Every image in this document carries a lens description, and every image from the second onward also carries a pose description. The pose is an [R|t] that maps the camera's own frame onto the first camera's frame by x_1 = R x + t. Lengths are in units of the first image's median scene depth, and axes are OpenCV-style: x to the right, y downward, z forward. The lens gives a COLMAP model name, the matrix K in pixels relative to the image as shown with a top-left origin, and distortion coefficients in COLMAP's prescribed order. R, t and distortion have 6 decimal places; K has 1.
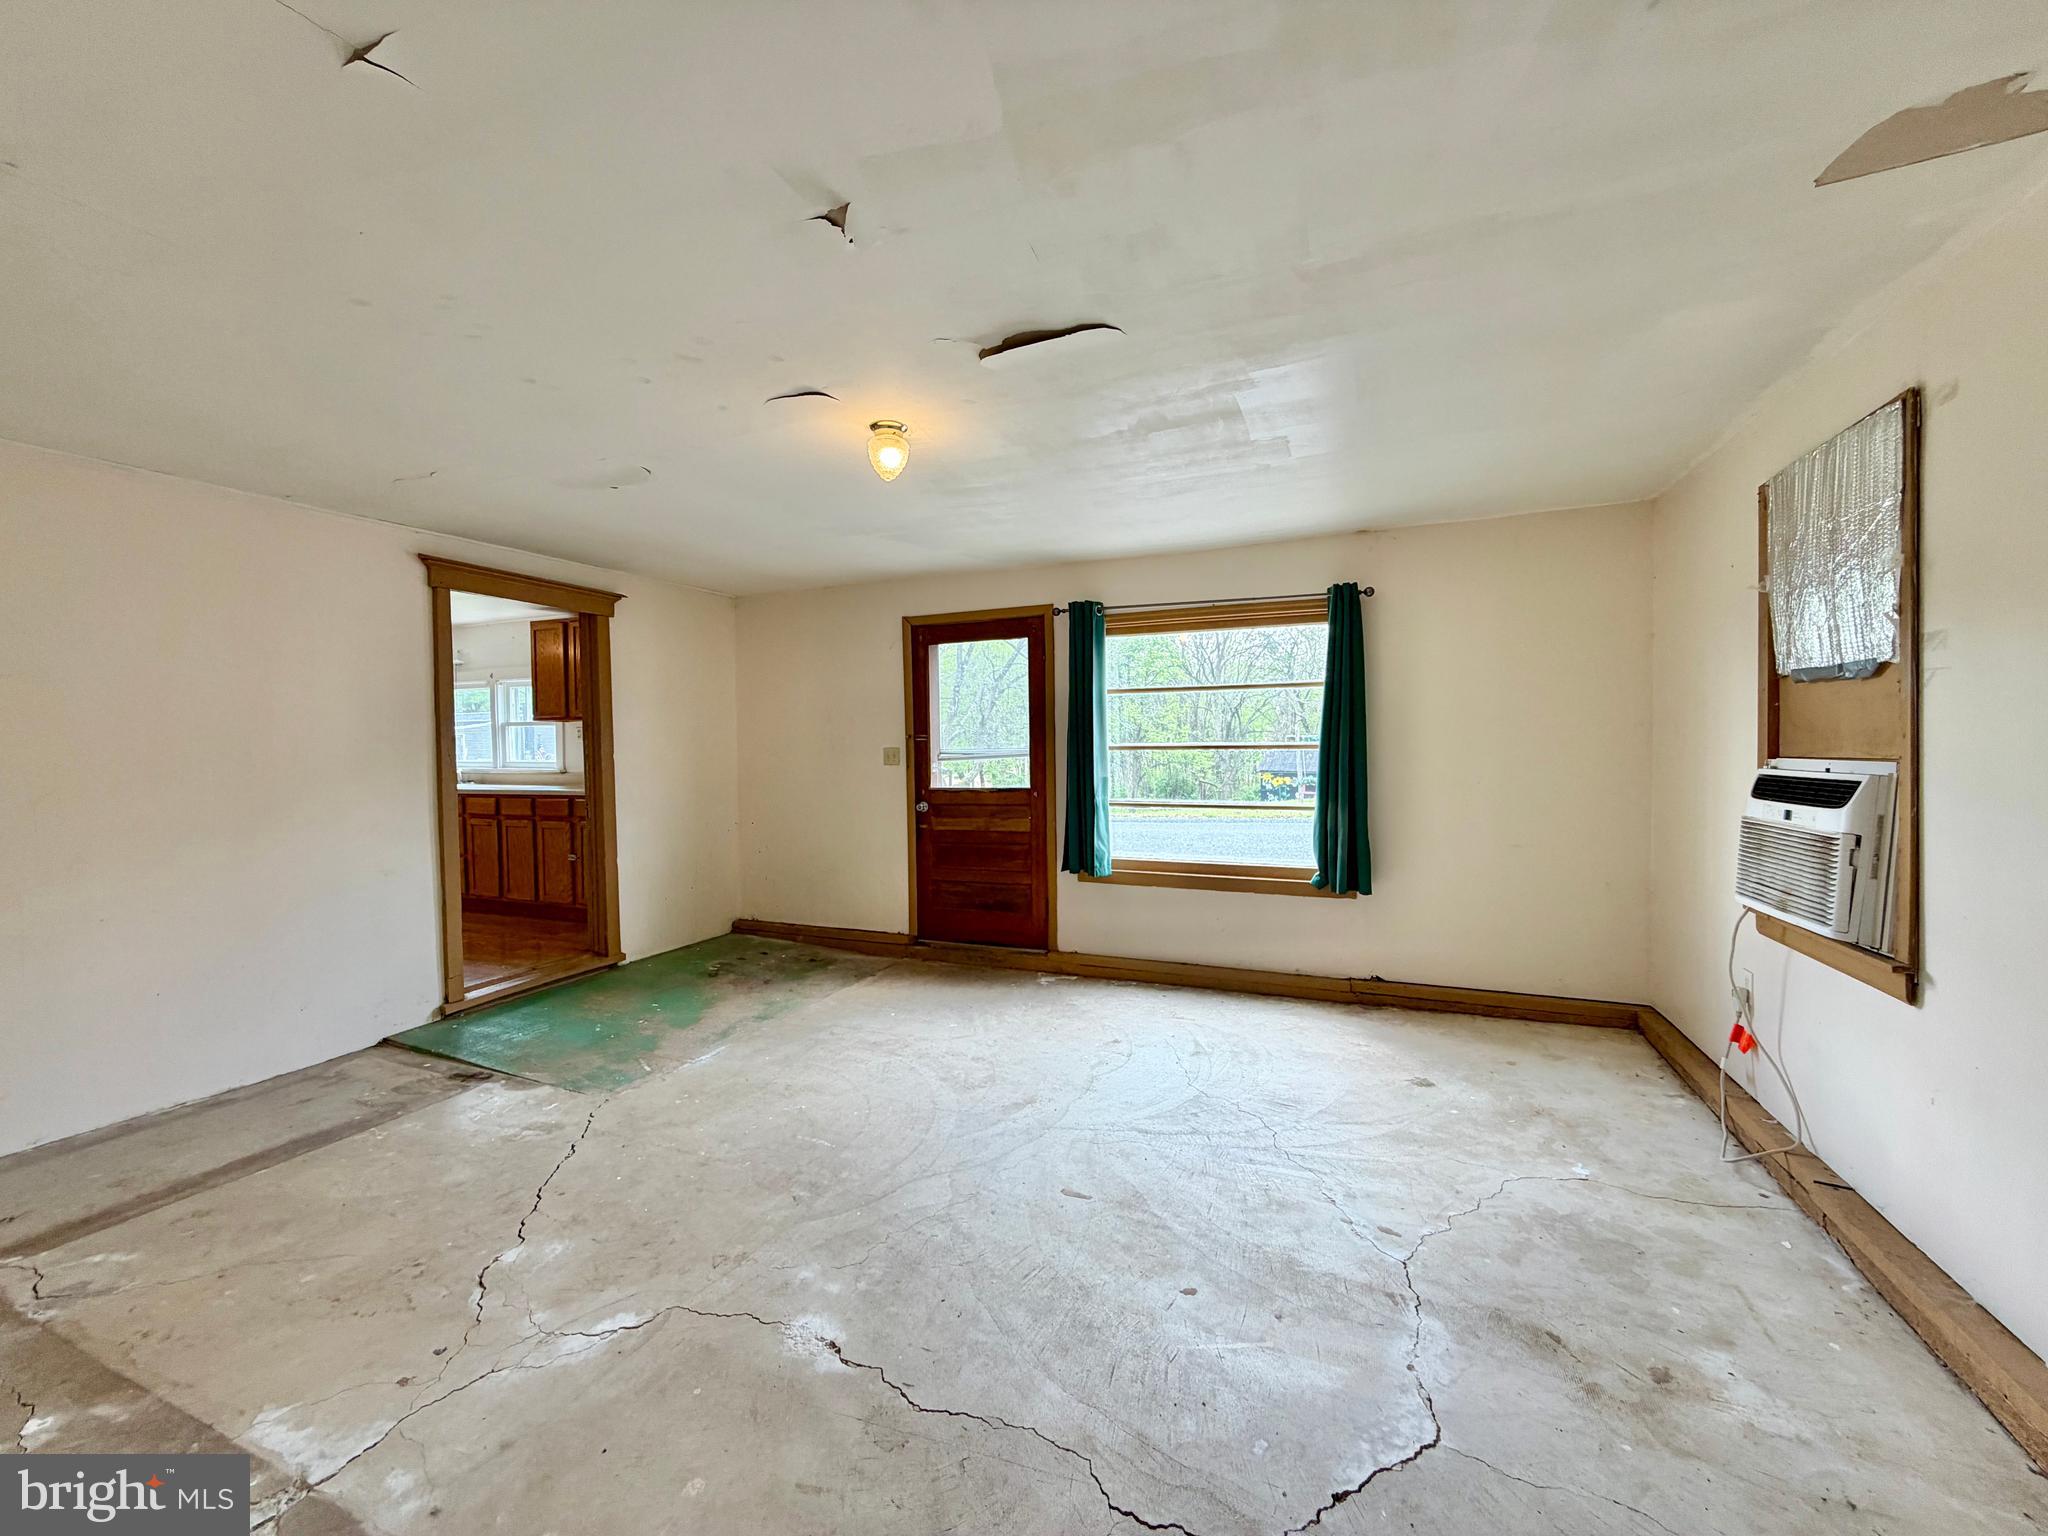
lens RADIAL K [[815.6, 0, 1017.5], [0, 815.6, 768.9], [0, 0, 1]] dist [-0.001043, -0.000486]
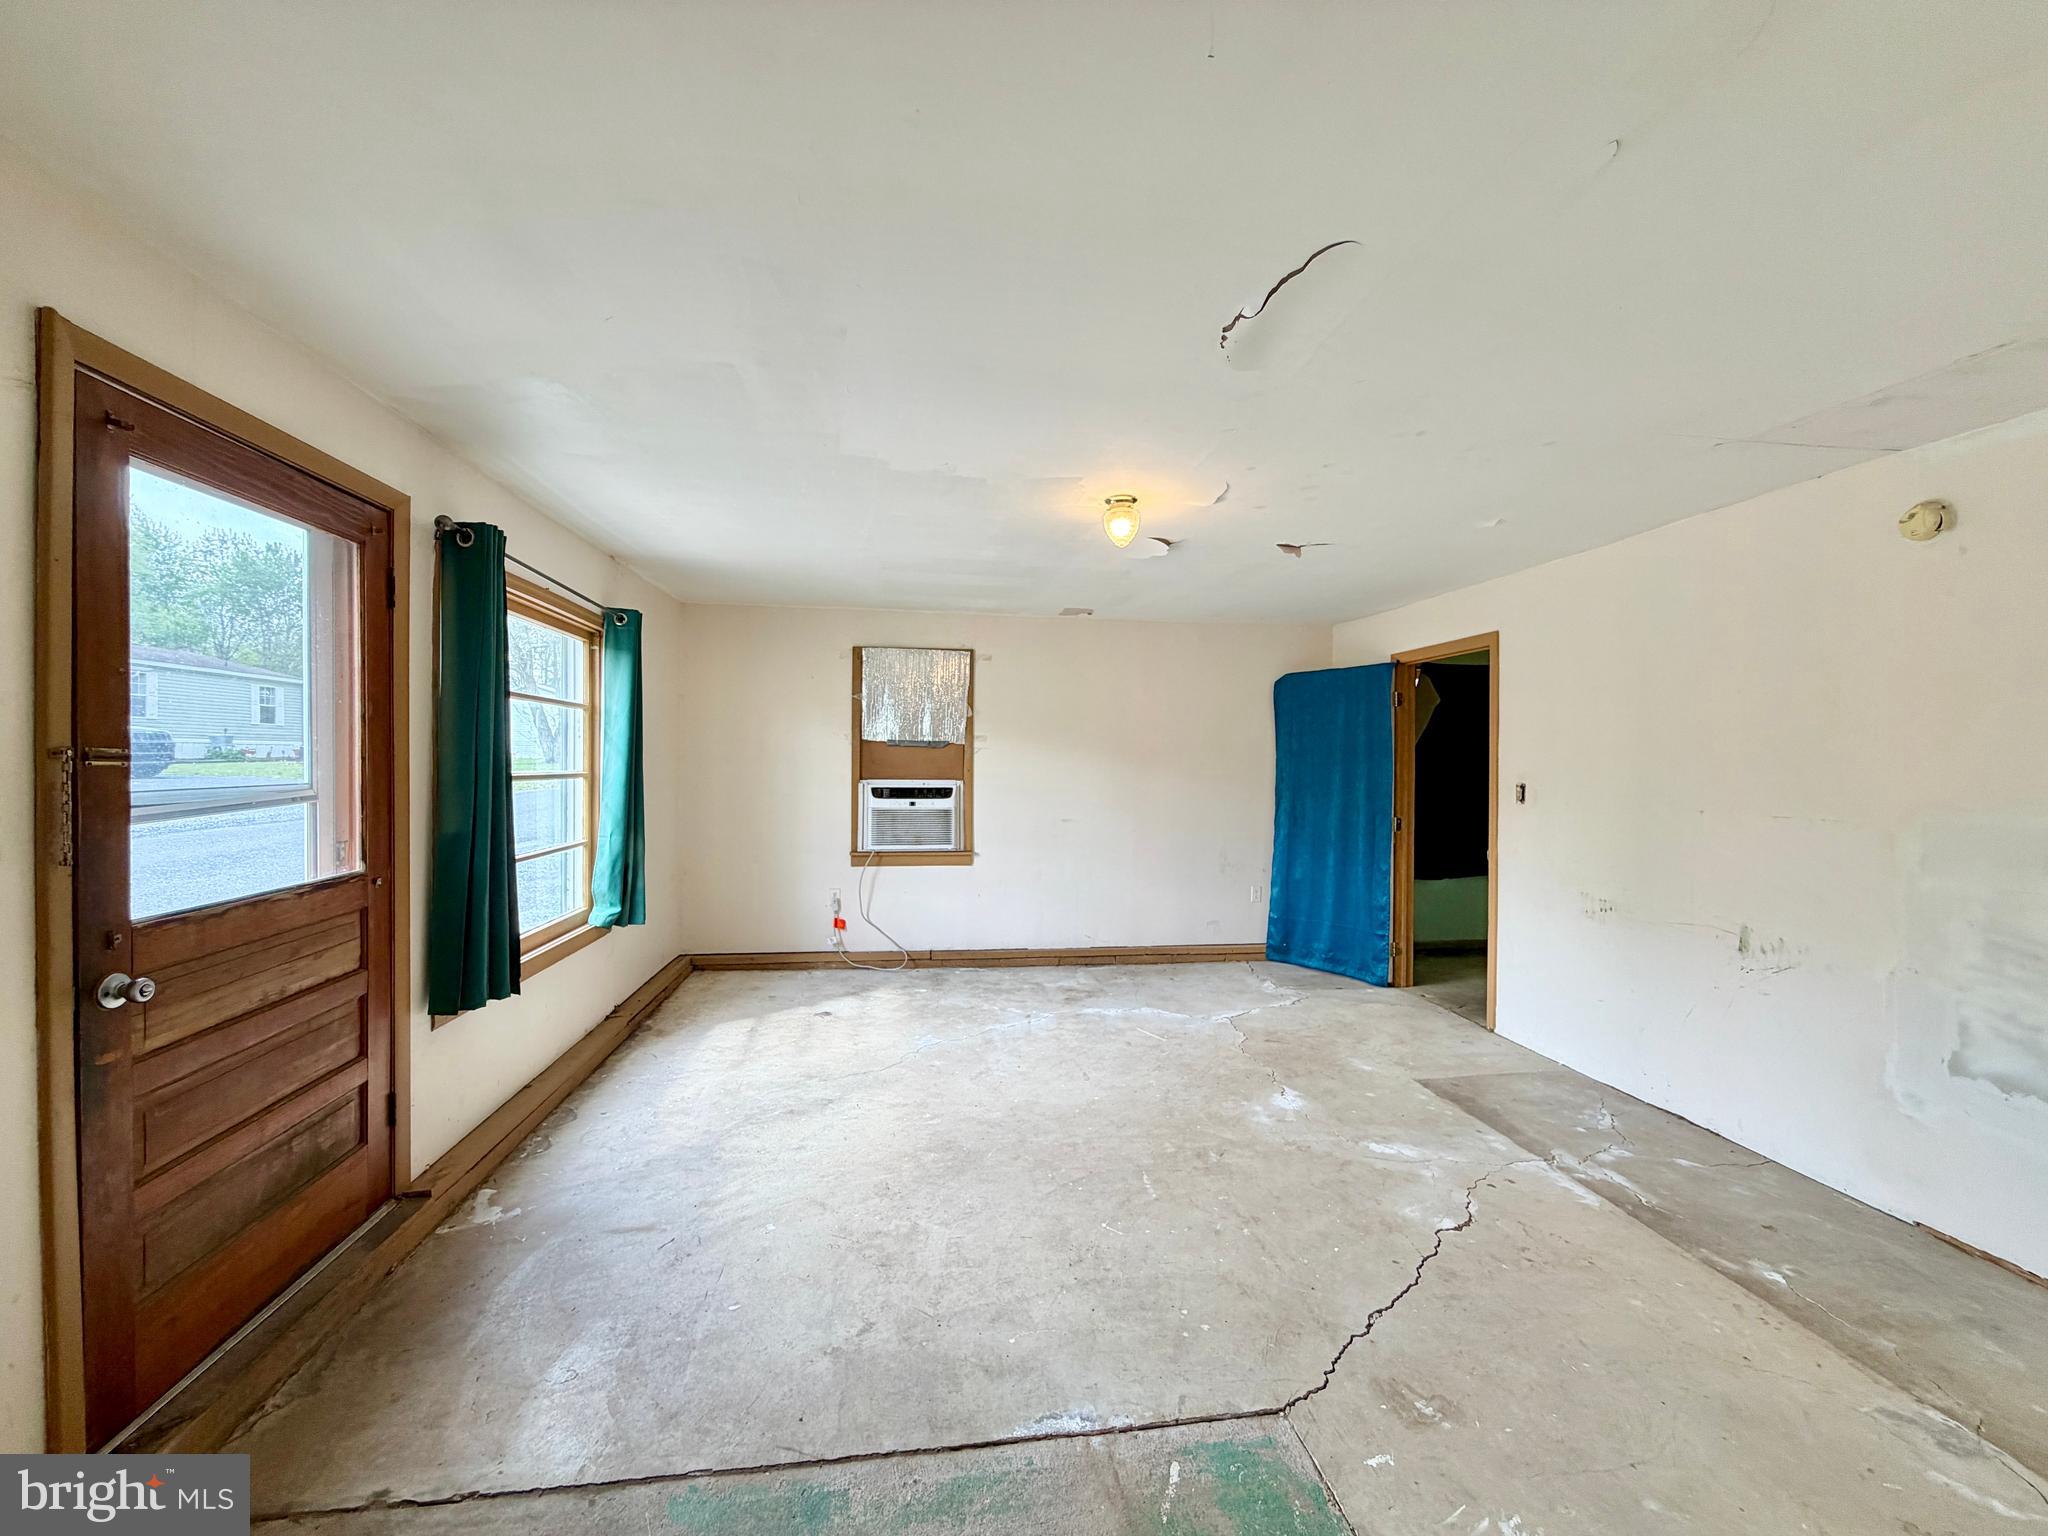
lens RADIAL K [[815.6, 0, 1017.5], [0, 815.6, 768.9], [0, 0, 1]] dist [-0.001043, -0.000486]
pose [[-0.512055, -0.003563, 0.858945, -1.151985], [0.018635, 0.999710, 0.015256, -0.070312], [-0.858750, 0.023819, -0.511840, 1.860438]]
